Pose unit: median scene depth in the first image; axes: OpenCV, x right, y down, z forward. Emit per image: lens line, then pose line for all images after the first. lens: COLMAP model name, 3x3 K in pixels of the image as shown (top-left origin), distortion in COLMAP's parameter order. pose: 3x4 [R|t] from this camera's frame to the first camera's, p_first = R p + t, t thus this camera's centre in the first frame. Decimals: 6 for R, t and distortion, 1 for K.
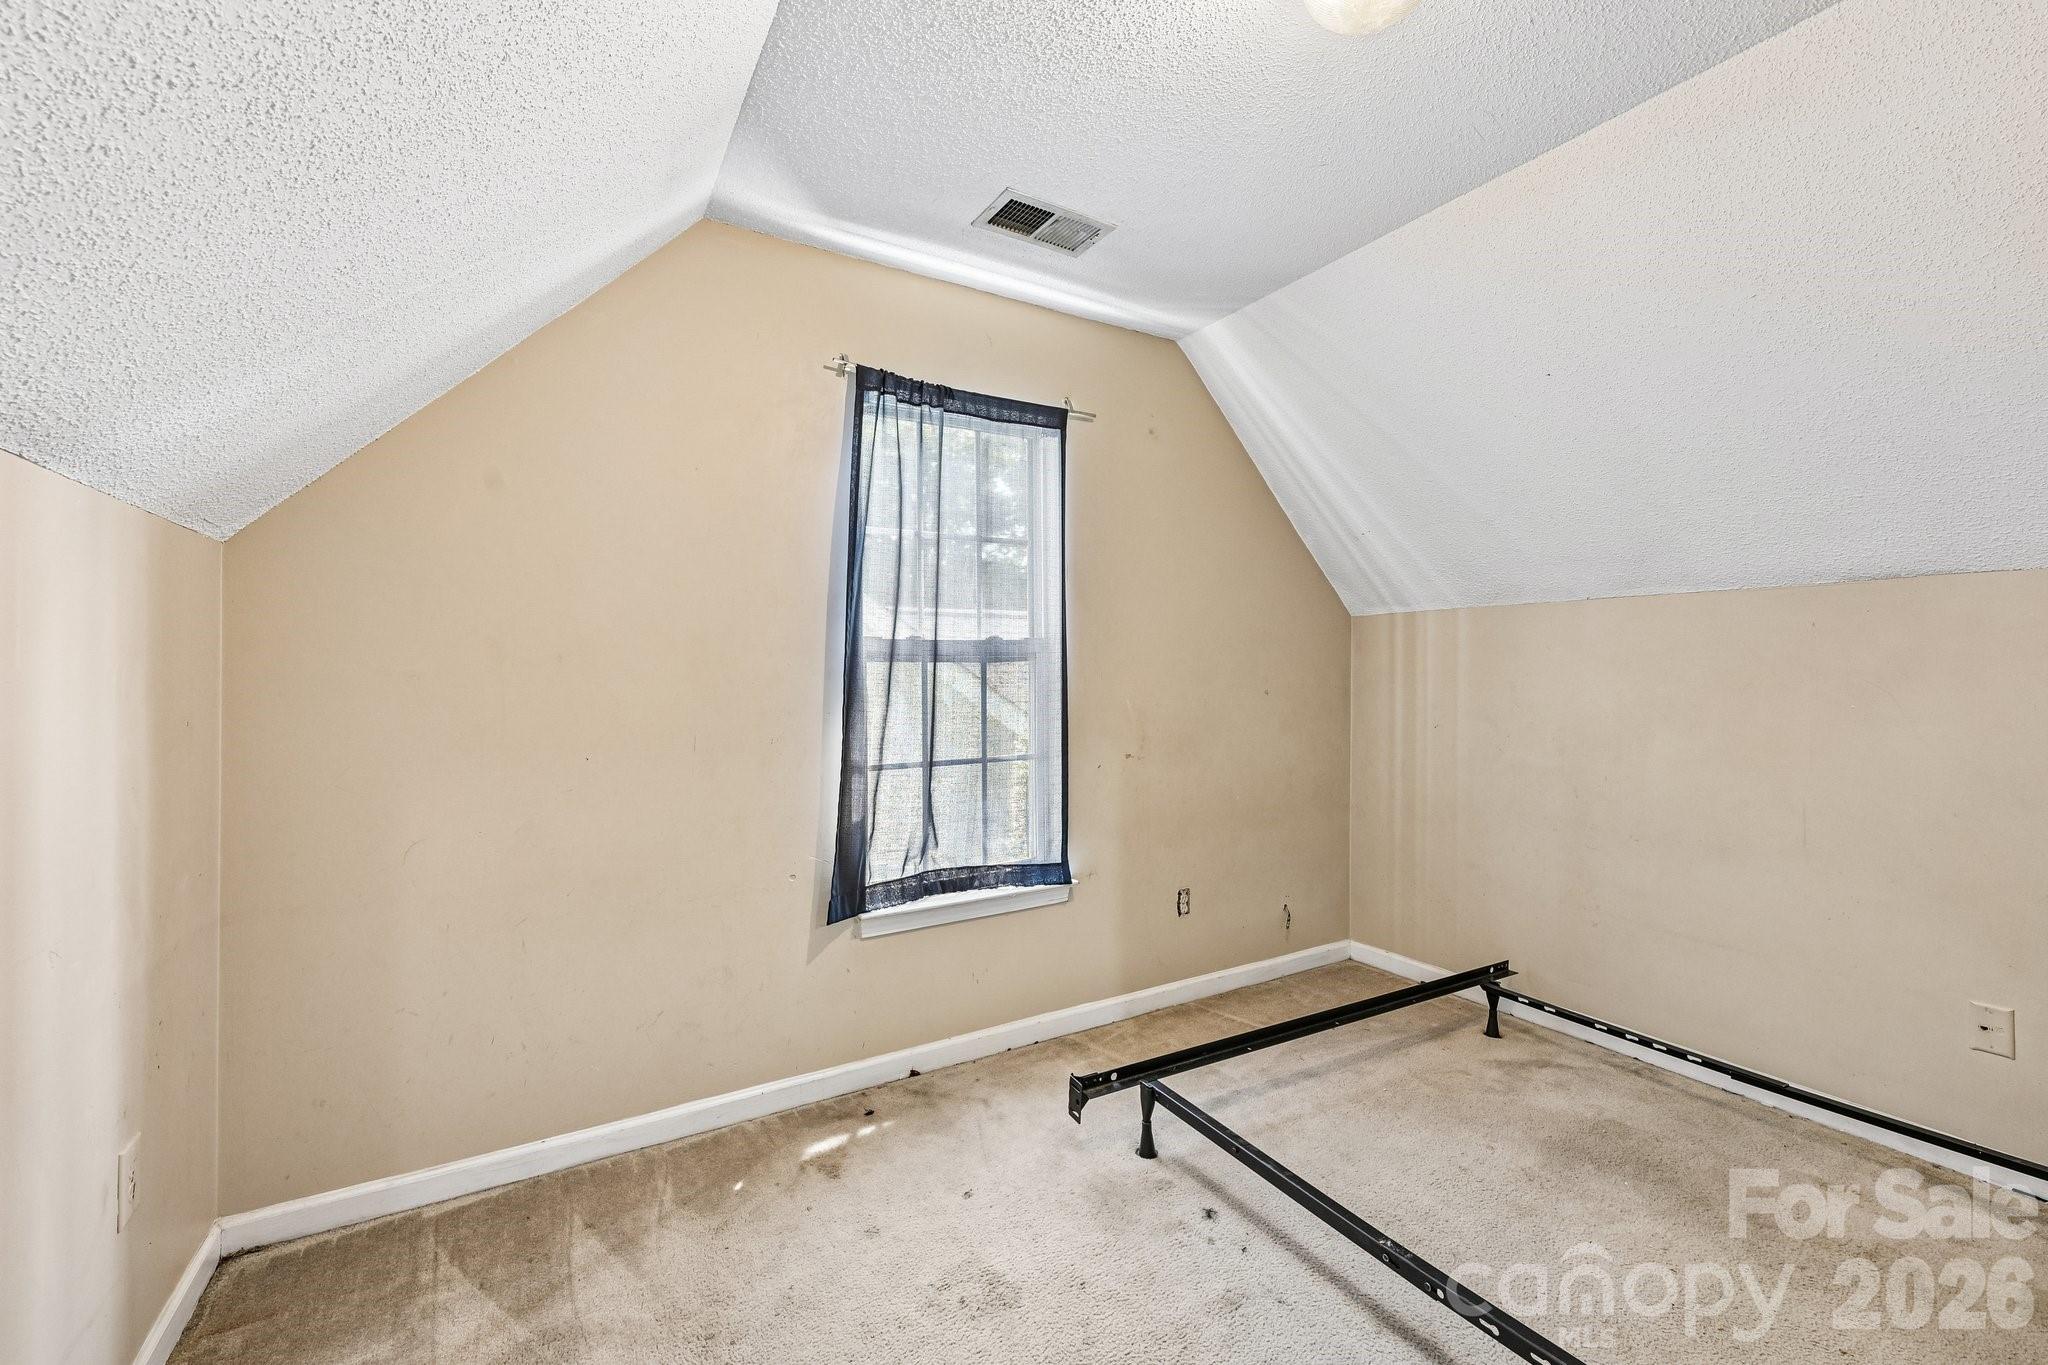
lens RADIAL K [[827.9, 0, 1024.0], [0, 827.9, 682.5], [0, 0, 1]] dist [-0.001043, 0.000295]
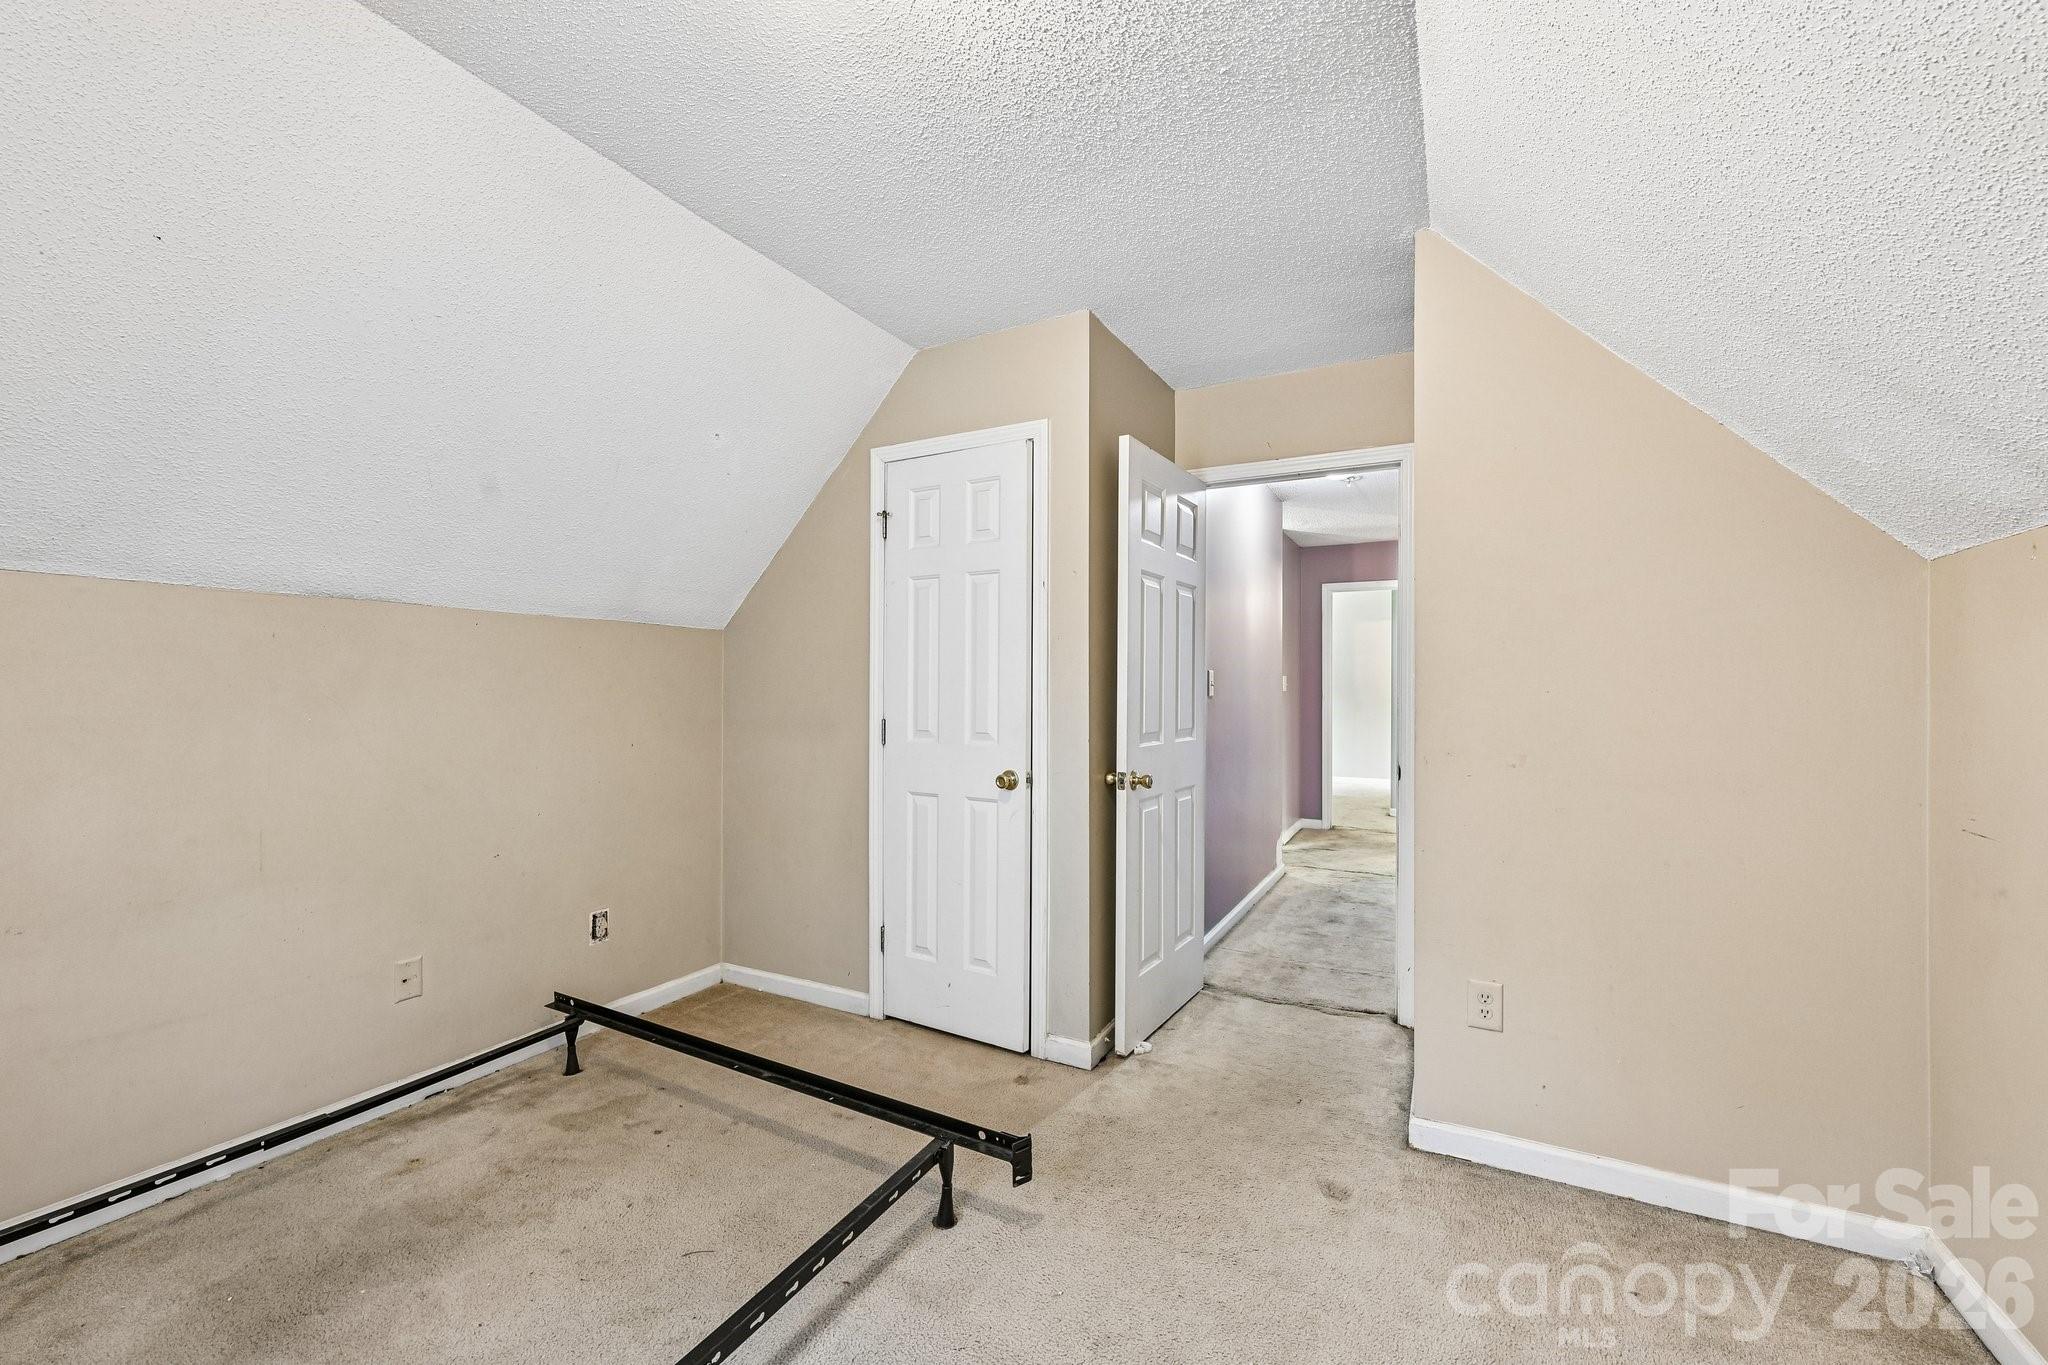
lens RADIAL K [[827.9, 0, 1024.0], [0, 827.9, 682.5], [0, 0, 1]] dist [-0.001043, 0.000295]
pose [[-0.527406, 0.005329, 0.849597, -0.310695], [0.002273, 0.999986, -0.004861, -0.009939], [-0.849610, -0.000632, -0.527411, 0.772895]]
